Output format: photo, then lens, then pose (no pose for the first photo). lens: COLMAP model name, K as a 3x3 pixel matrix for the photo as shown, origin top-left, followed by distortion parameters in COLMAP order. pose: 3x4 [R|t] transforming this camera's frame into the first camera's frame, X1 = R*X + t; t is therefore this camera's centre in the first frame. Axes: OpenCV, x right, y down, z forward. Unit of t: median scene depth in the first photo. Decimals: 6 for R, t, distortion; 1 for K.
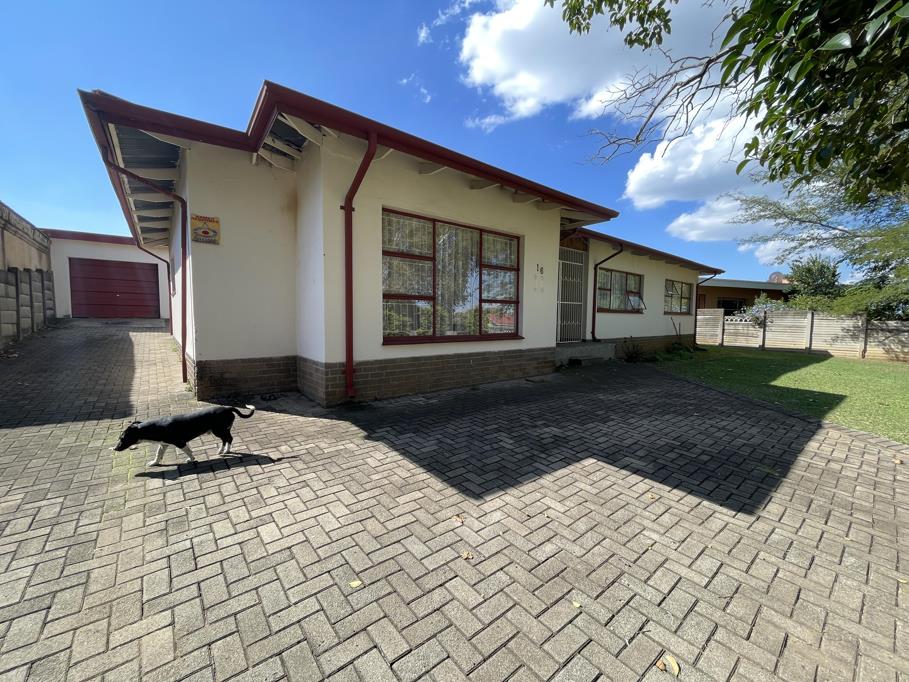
lens RADIAL K [[366.7, 0, 456.1], [0, 366.7, 341.3], [0, 0, 1]] dist [-0.003785, -0.000084]
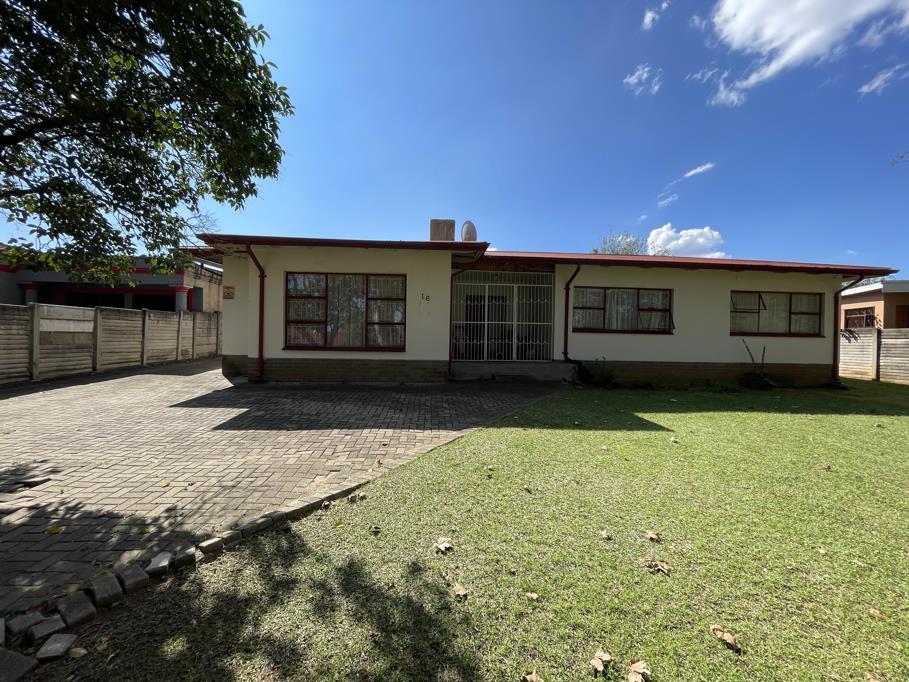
lens RADIAL K [[366.7, 0, 456.1], [0, 366.7, 341.3], [0, 0, 1]] dist [-0.003785, -0.000084]
pose [[0.813214, 0.007599, -0.581915, 1.068479], [-0.047220, 0.997479, -0.052964, 0.016494], [0.580046, 0.070549, 0.811523, 0.047714]]
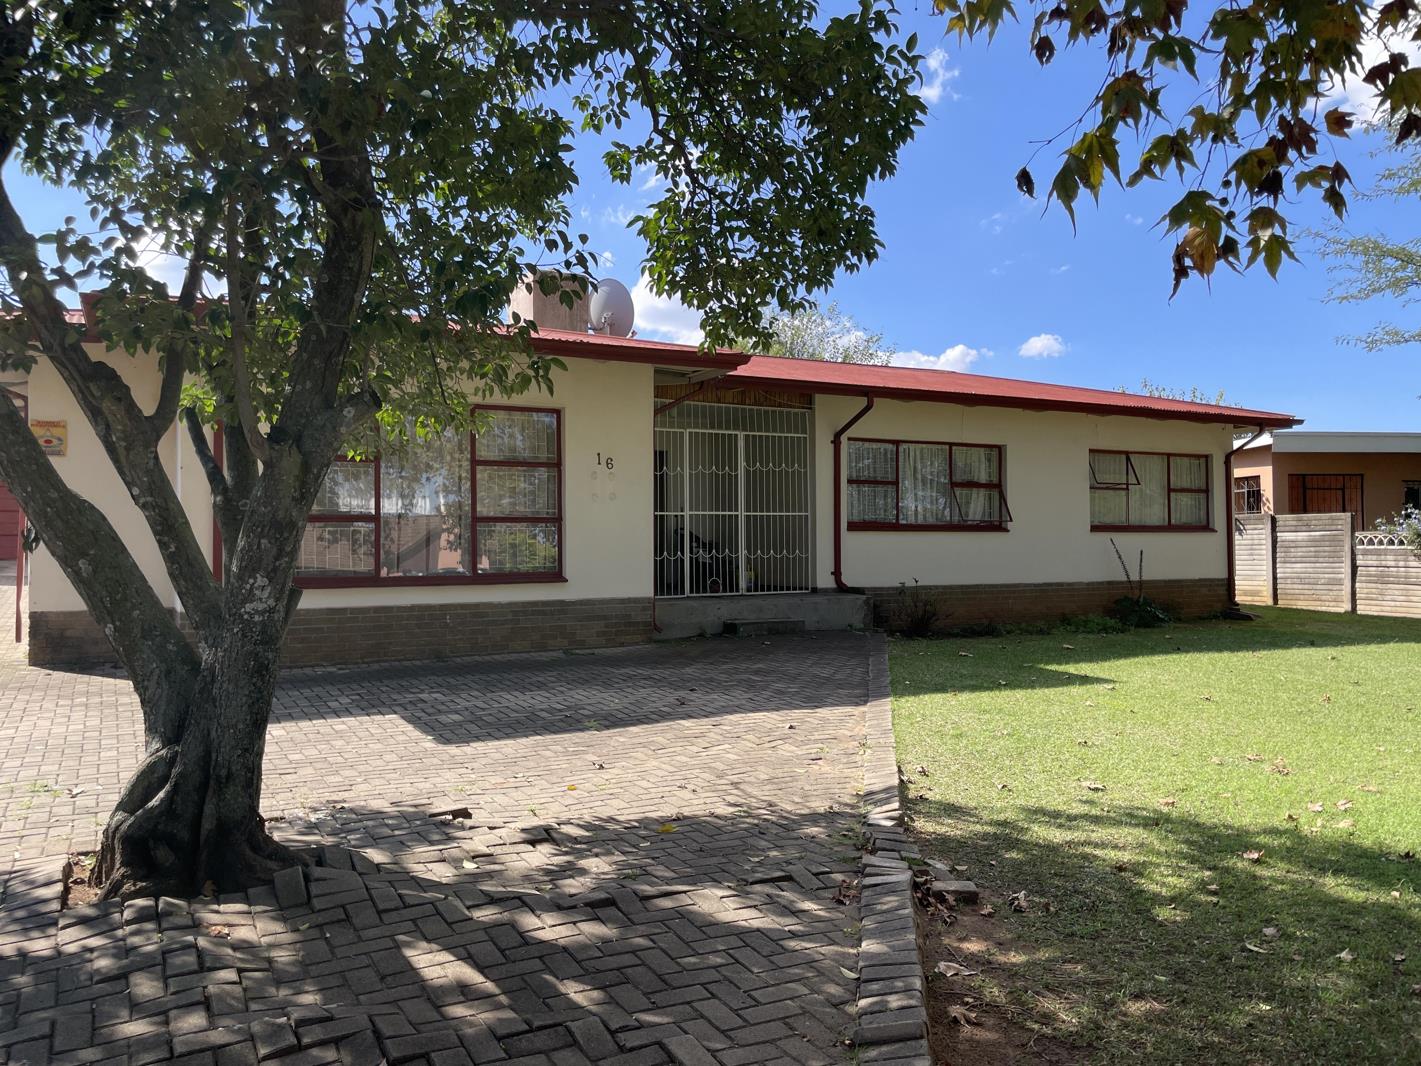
lens RADIAL K [[1072.6, 0, 710.5], [0, 1072.6, 533.0], [0, 0, 1]] dist [0.040504, -0.002959]
pose [[0.981738, -0.020509, -0.189129, 0.723013], [0.005277, 0.996725, -0.080692, 0.053864], [0.190164, 0.078221, 0.978631, -0.619830]]
